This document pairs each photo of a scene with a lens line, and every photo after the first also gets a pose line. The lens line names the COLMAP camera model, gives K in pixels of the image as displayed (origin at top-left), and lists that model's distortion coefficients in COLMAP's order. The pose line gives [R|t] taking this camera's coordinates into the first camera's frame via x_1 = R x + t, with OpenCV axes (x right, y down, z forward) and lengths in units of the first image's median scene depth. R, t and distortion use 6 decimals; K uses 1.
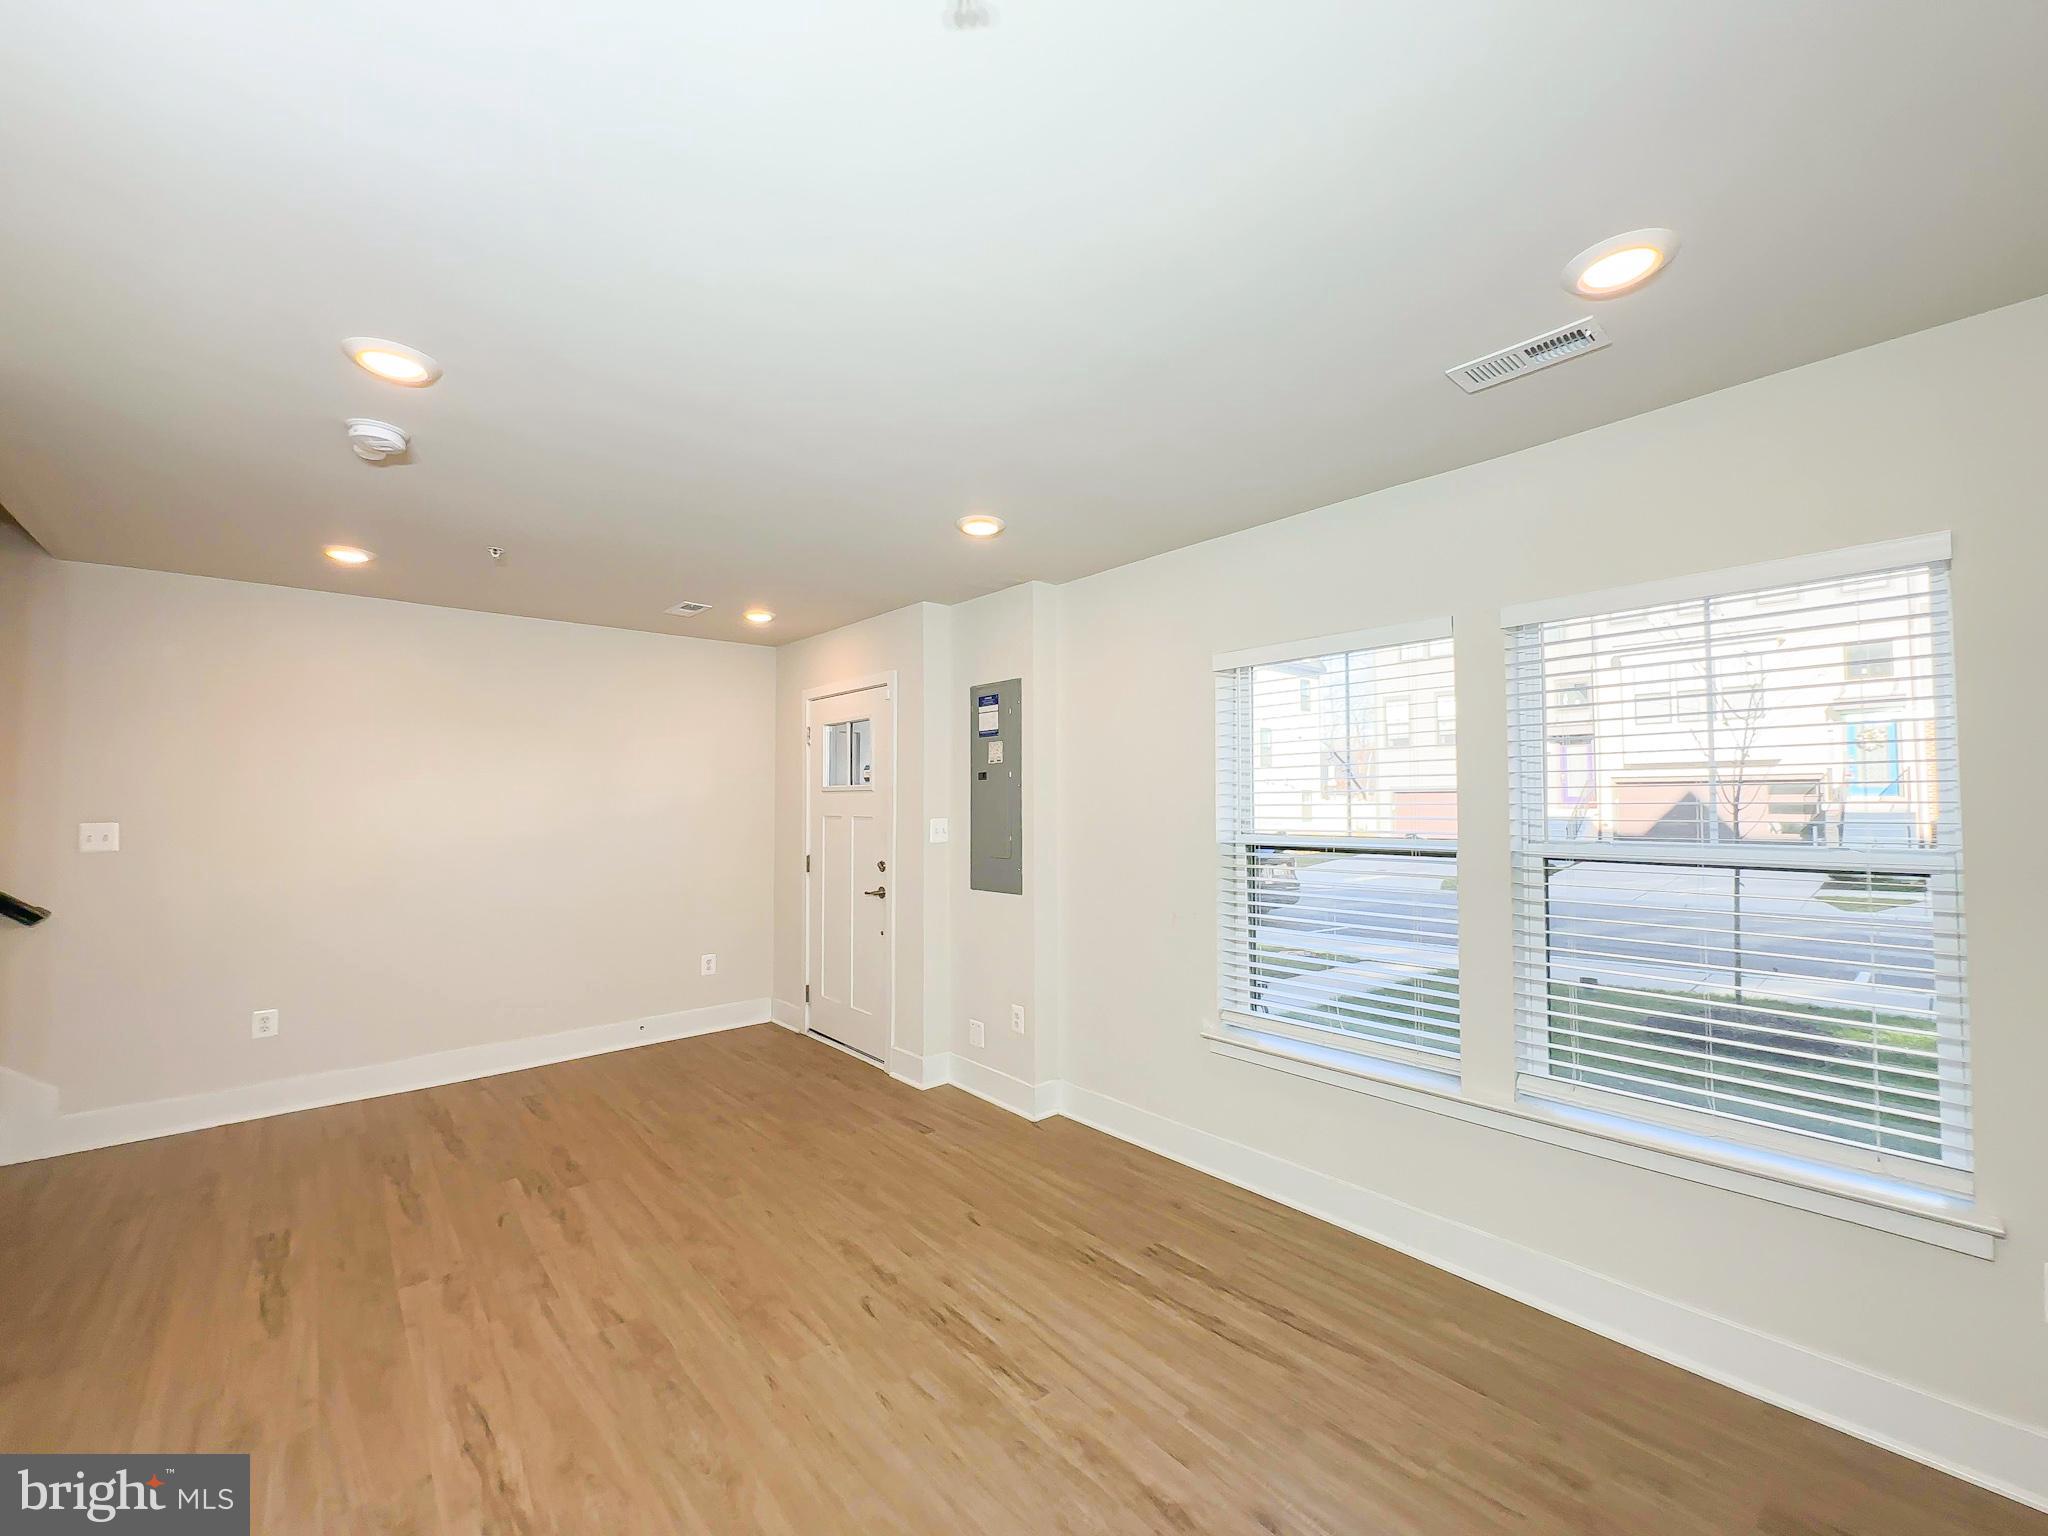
lens RADIAL K [[818.9, 0, 1023.4], [0, 818.9, 772.6], [0, 0, 1]] dist [-0.003519, 0.000714]
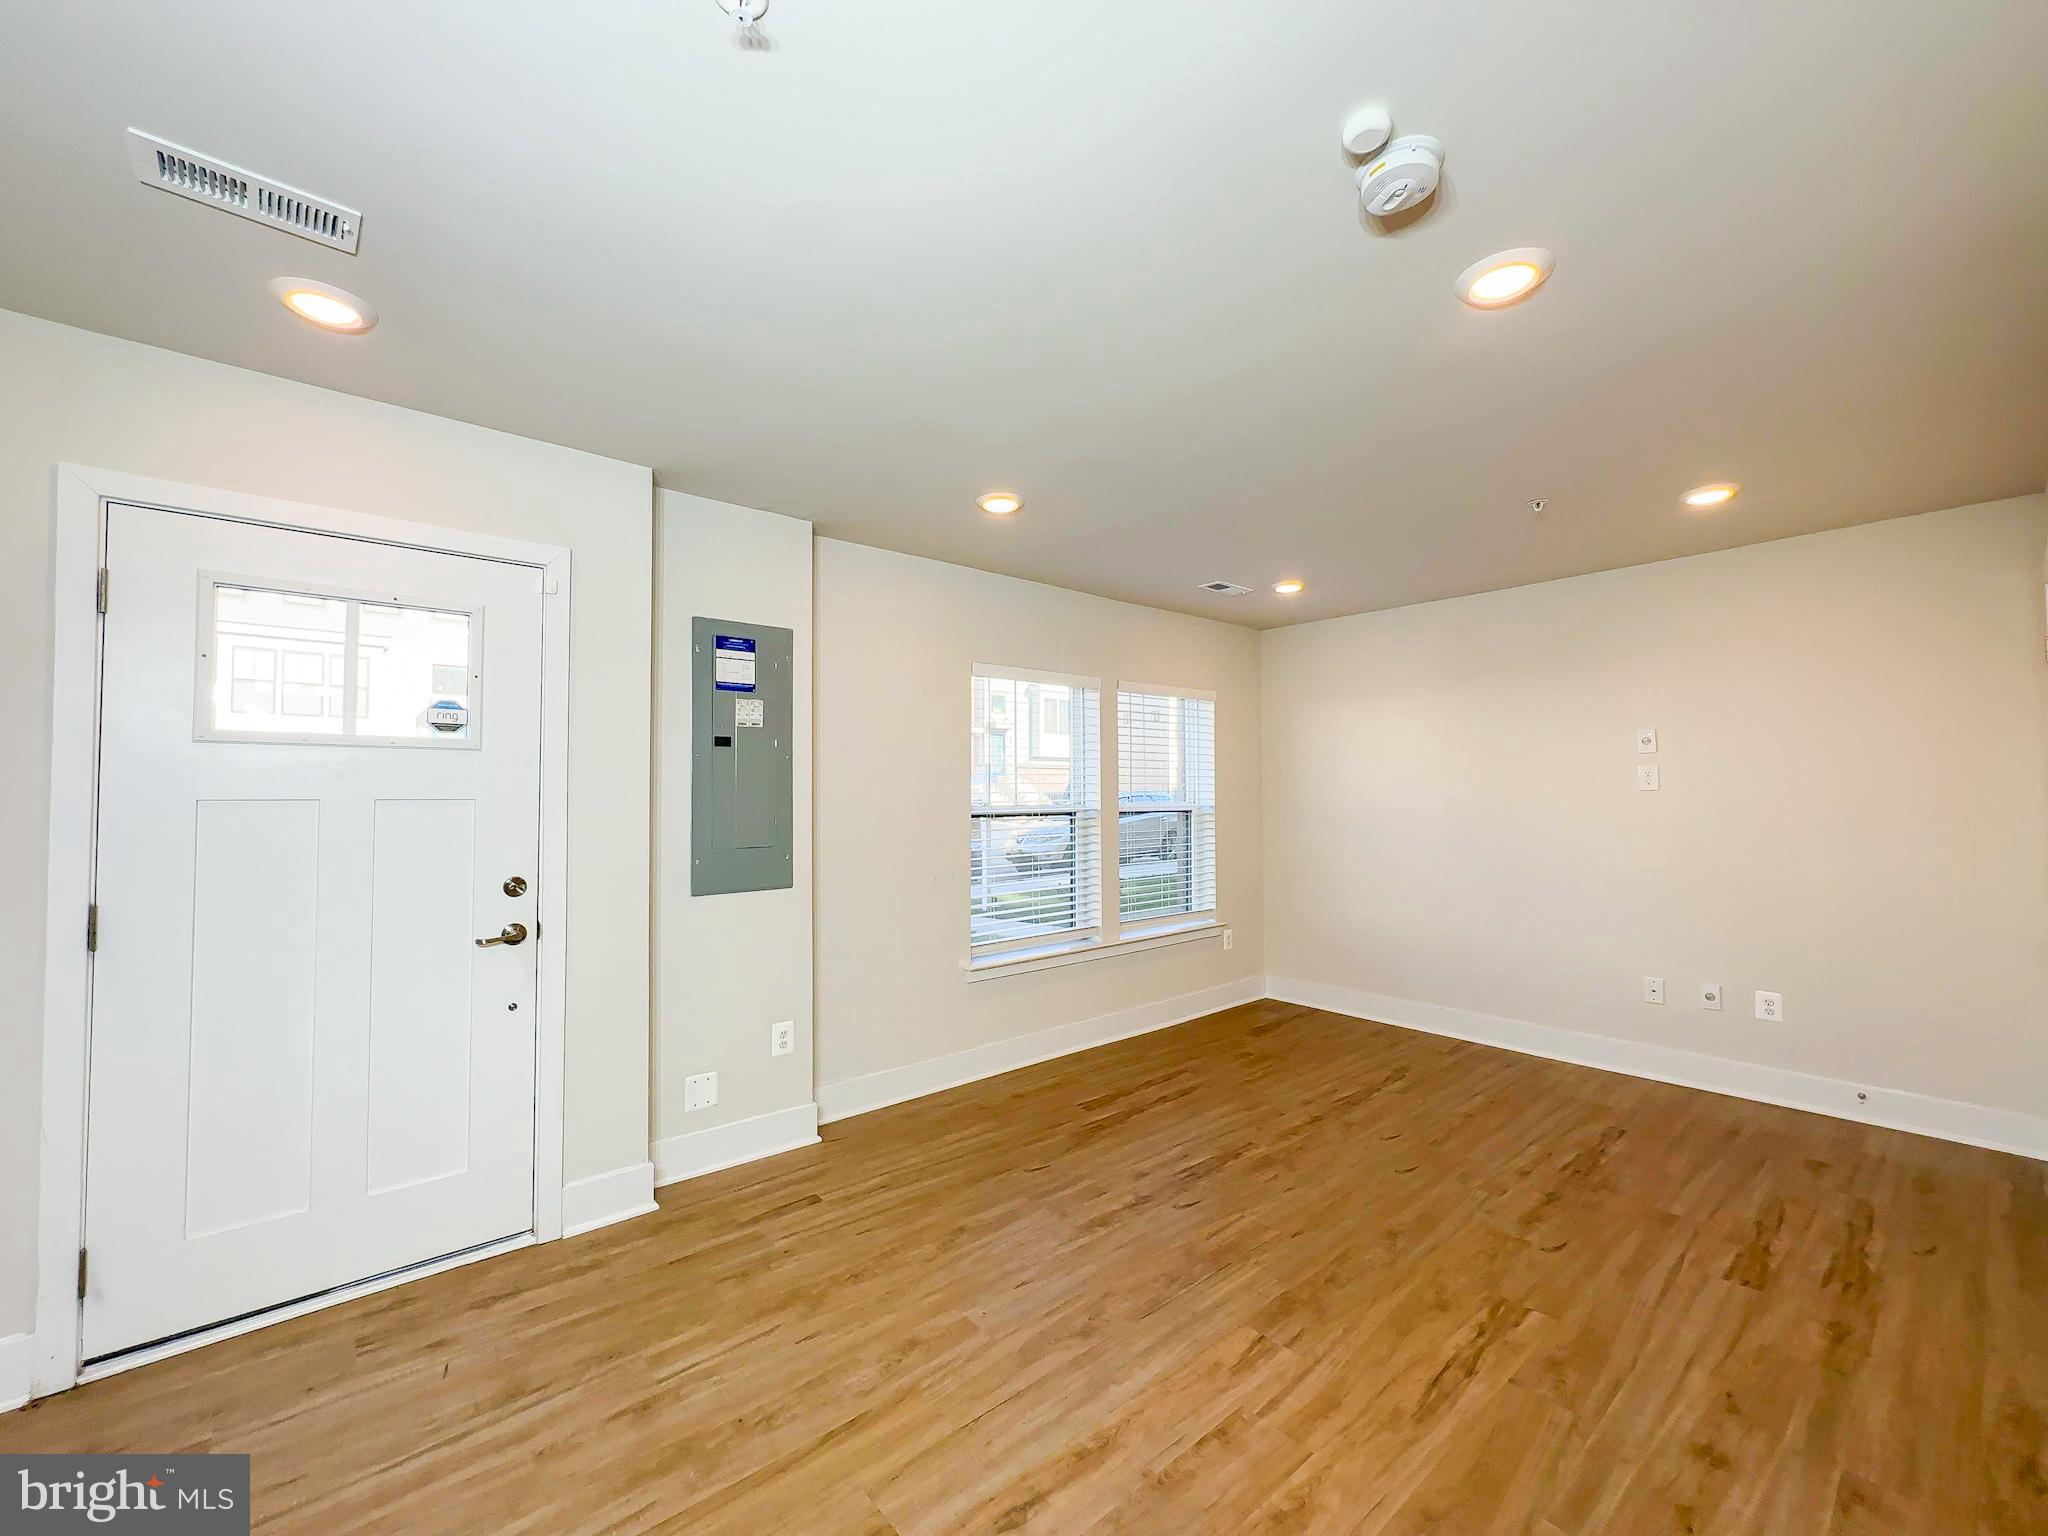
lens RADIAL K [[818.9, 0, 1023.4], [0, 818.9, 772.6], [0, 0, 1]] dist [-0.003519, 0.000714]
pose [[0.024485, 0.030527, 0.999234, -1.168399], [-0.031637, 0.999057, -0.029746, 0.067971], [-0.999199, -0.030885, 0.025427, 1.036665]]
